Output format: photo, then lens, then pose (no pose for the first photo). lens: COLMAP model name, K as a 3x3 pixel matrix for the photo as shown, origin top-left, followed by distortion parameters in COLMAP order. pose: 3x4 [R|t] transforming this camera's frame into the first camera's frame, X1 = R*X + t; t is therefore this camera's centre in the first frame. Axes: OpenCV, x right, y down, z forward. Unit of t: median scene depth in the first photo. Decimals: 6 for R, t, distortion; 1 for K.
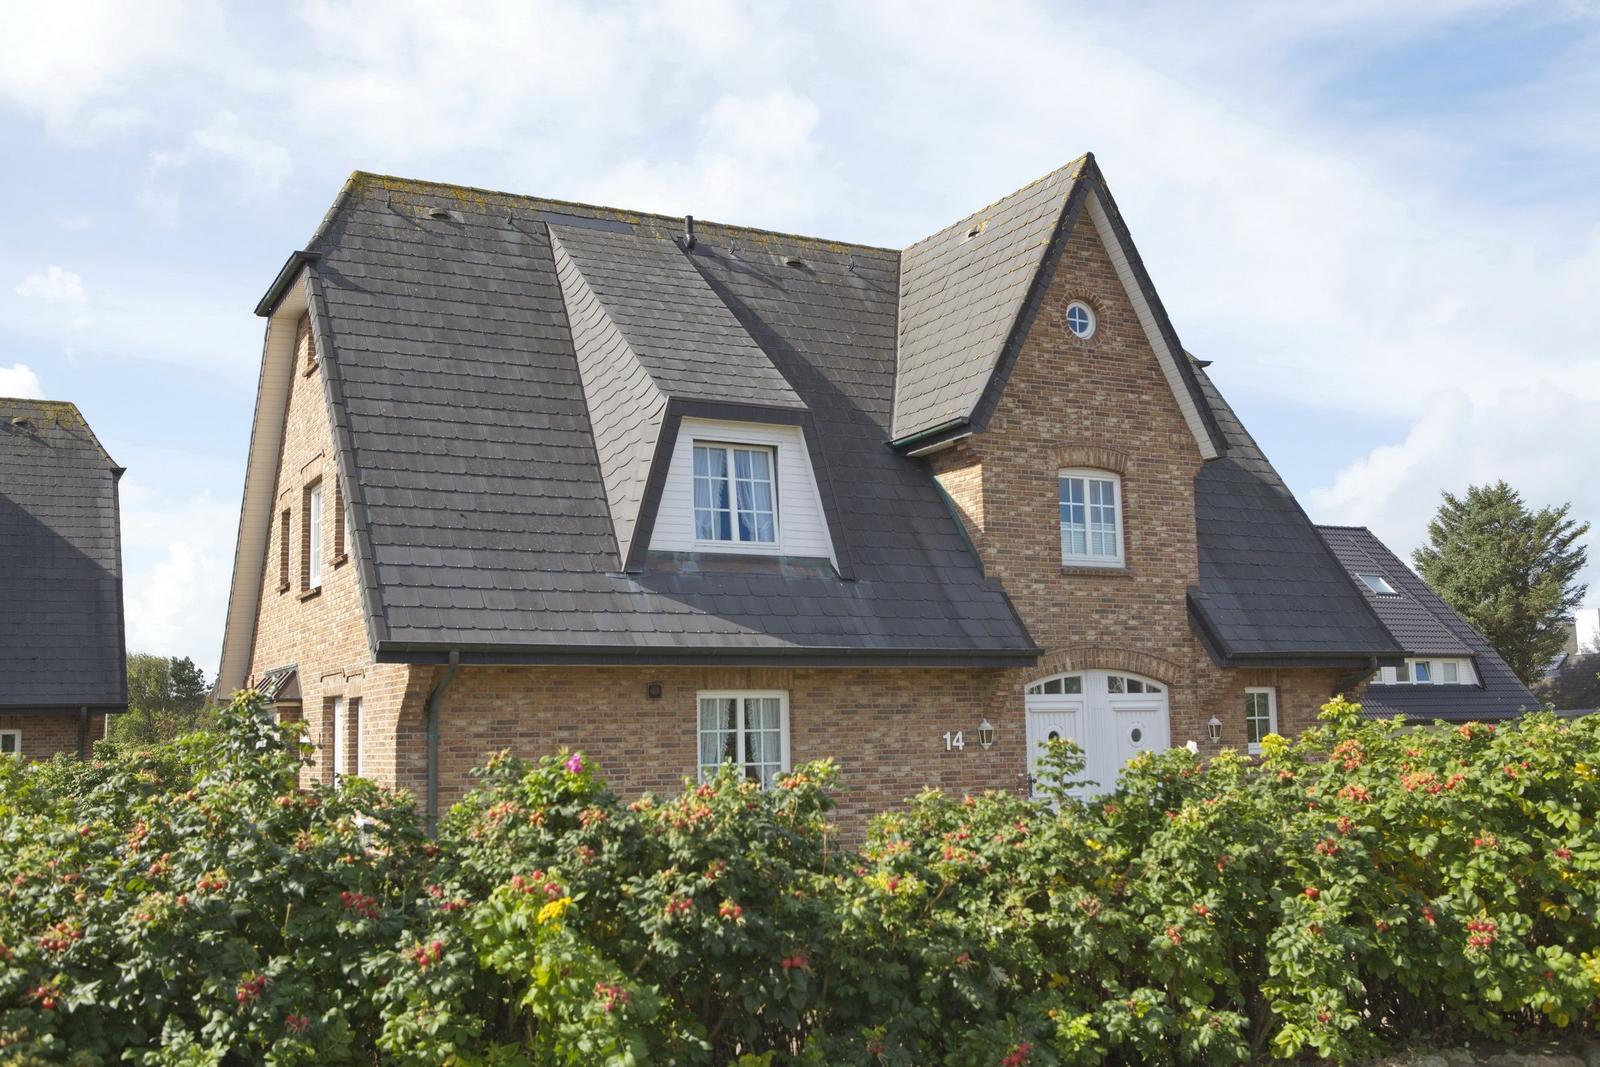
lens RADIAL K [[1598.7, 0, 800.0], [0, 1598.7, 533.5], [0, 0, 1]] dist [-0.094367, 0.122995]
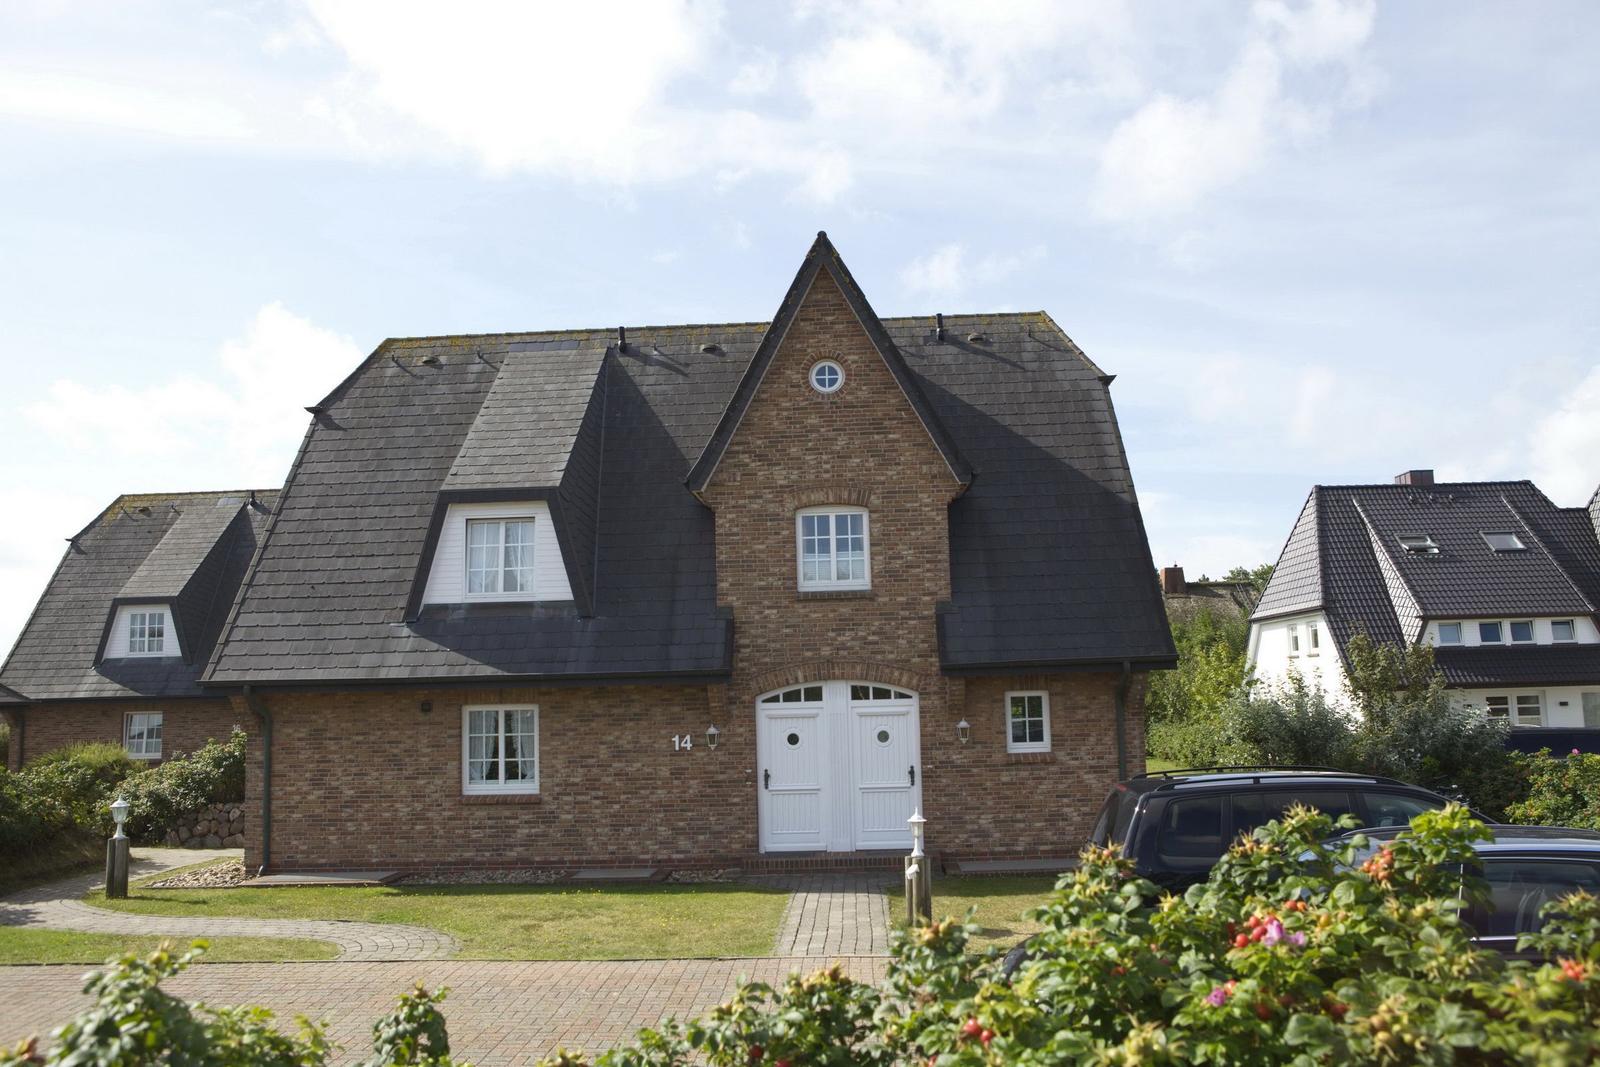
lens RADIAL K [[1275.8, 0, 800.0], [0, 1275.8, 533.5], [0, 0, 1]] dist [-0.076274, 0.005454]
pose [[0.855624, -0.063928, -0.513634, 0.655508], [0.075232, 0.997165, 0.001213, -0.024161], [0.512101, -0.039680, 0.858008, 0.199542]]
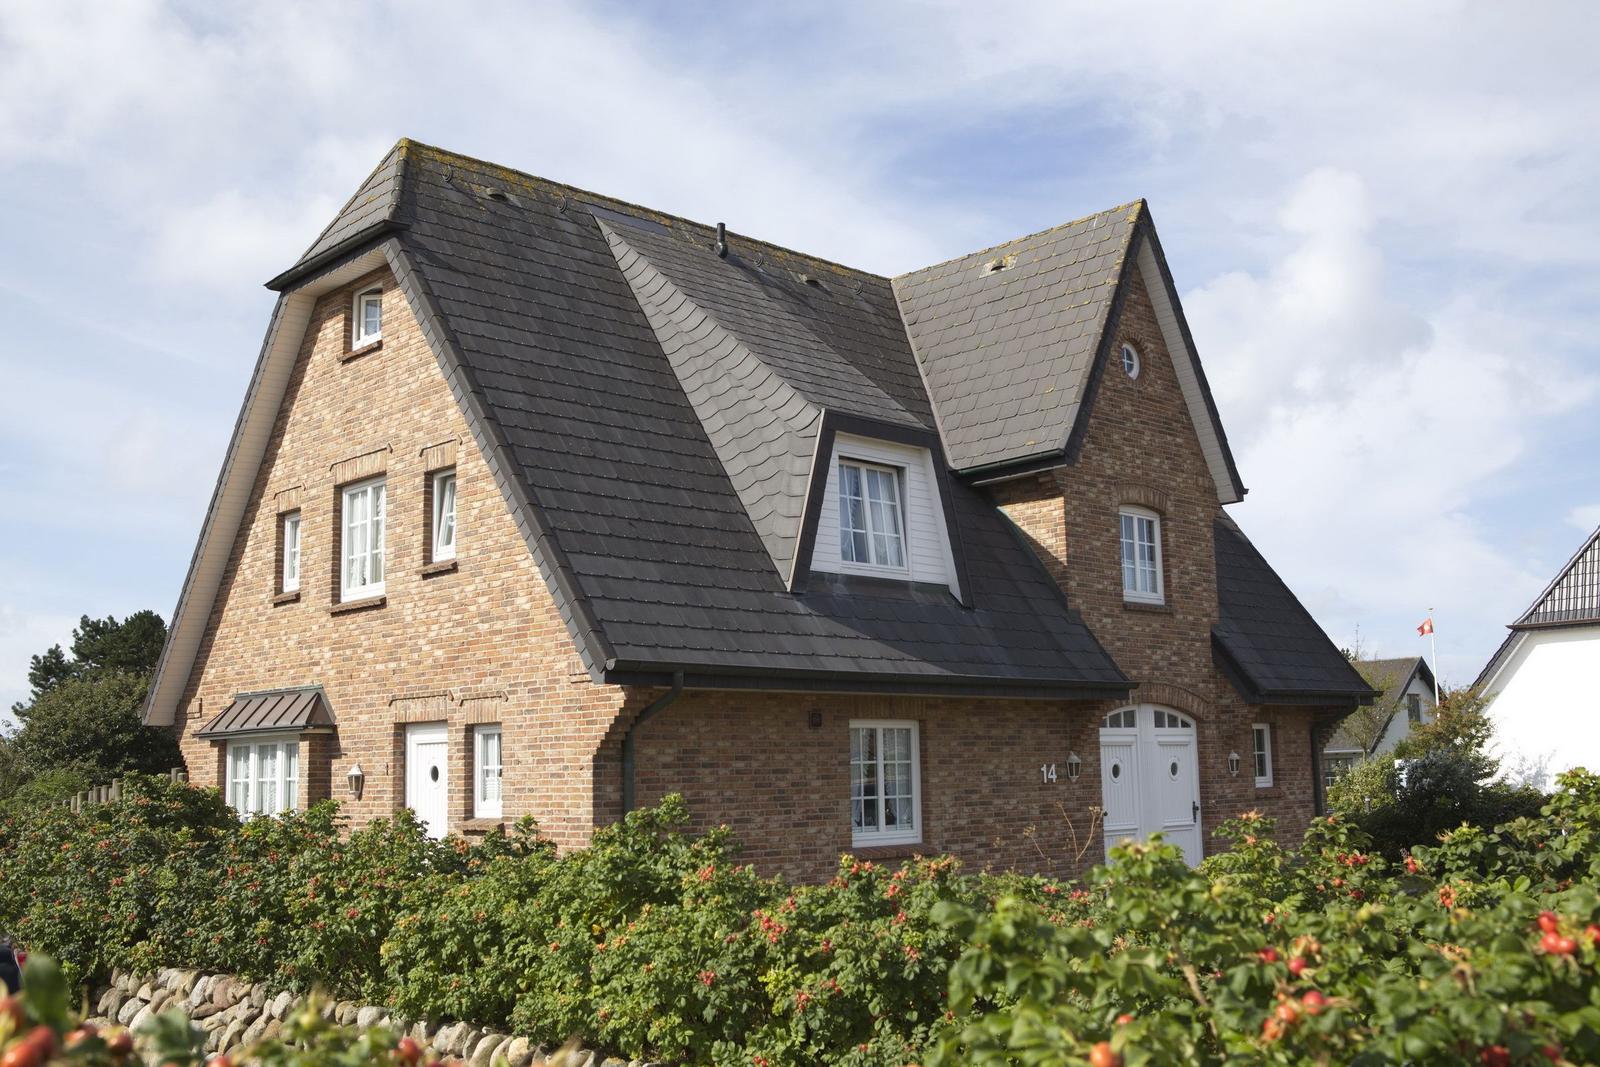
lens RADIAL K [[1598.7, 0, 800.0], [0, 1598.7, 533.5], [0, 0, 1]] dist [-0.094367, 0.122995]
pose [[0.962746, 0.042416, 0.267060, -0.307937], [-0.035648, 0.998910, -0.030142, 0.015395], [-0.268047, 0.019498, 0.963208, 0.079730]]
